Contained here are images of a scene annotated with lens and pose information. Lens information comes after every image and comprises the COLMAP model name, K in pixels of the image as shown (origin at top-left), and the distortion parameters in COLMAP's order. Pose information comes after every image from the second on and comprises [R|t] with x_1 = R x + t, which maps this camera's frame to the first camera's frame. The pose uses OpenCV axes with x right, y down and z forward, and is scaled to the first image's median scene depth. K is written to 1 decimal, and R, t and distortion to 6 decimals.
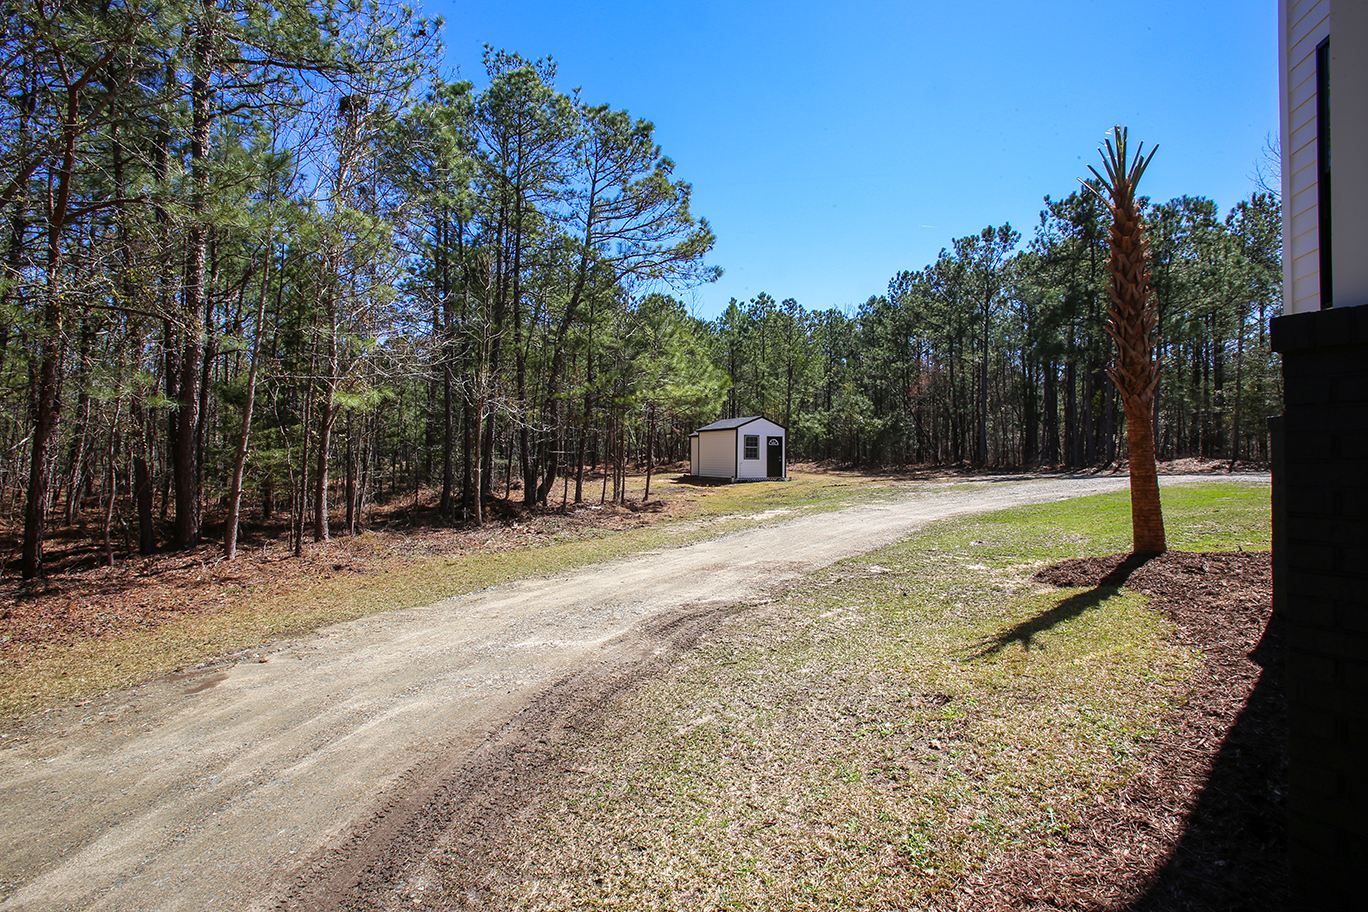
lens RADIAL K [[614.3, 0, 684.7], [0, 614.3, 446.1], [0, 0, 1]] dist [-0.021086, -0.000124]
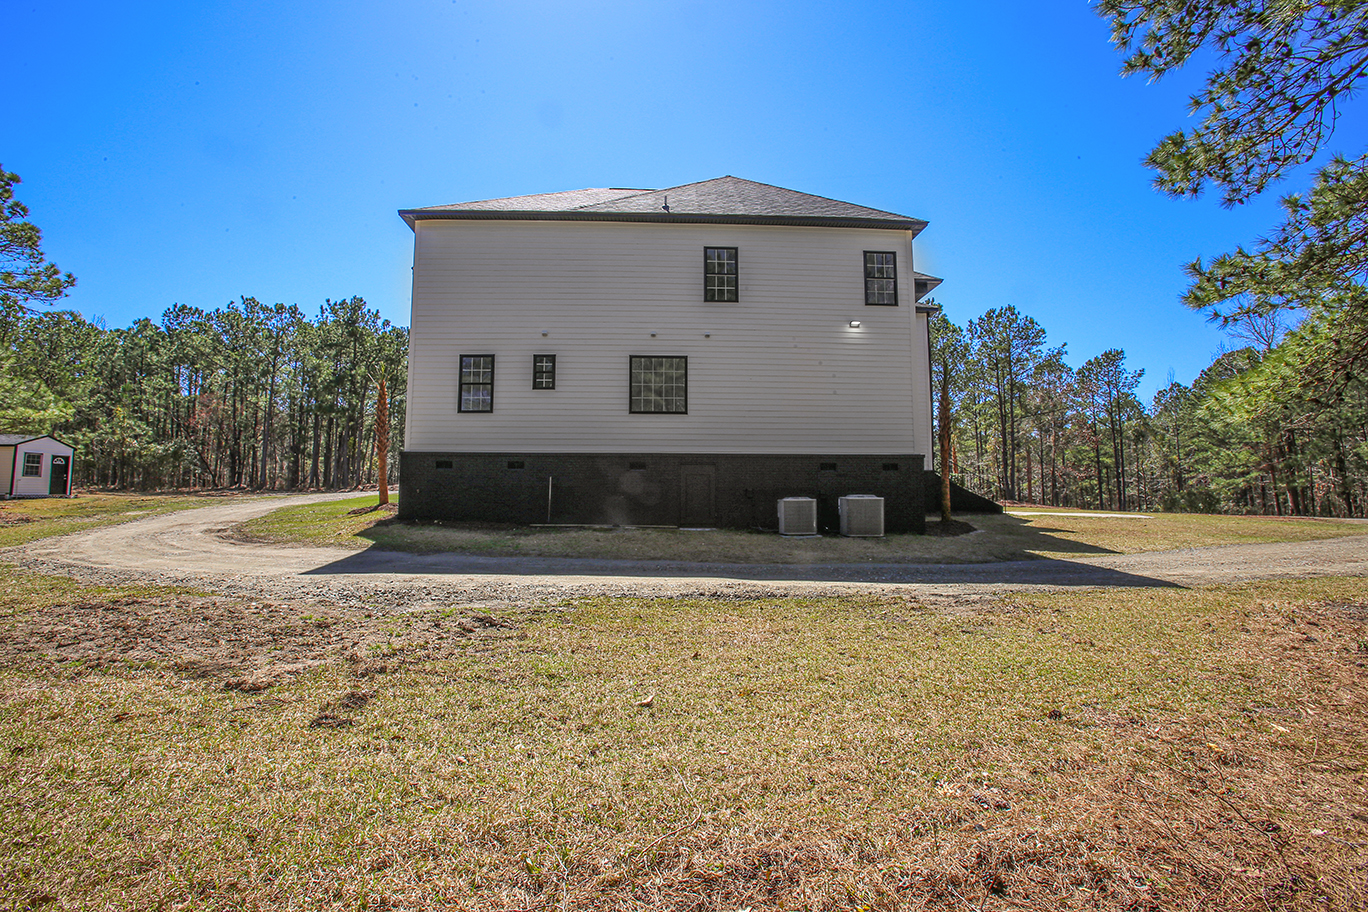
lens RADIAL K [[614.3, 0, 685.9], [0, 614.3, 445.3], [0, 0, 1]] dist [-0.021086, -0.000124]
pose [[0.436634, 0.070476, 0.896874, -0.302051], [-0.018758, 0.997423, -0.069245, 0.017788], [-0.899443, 0.013411, 0.436831, -0.388041]]
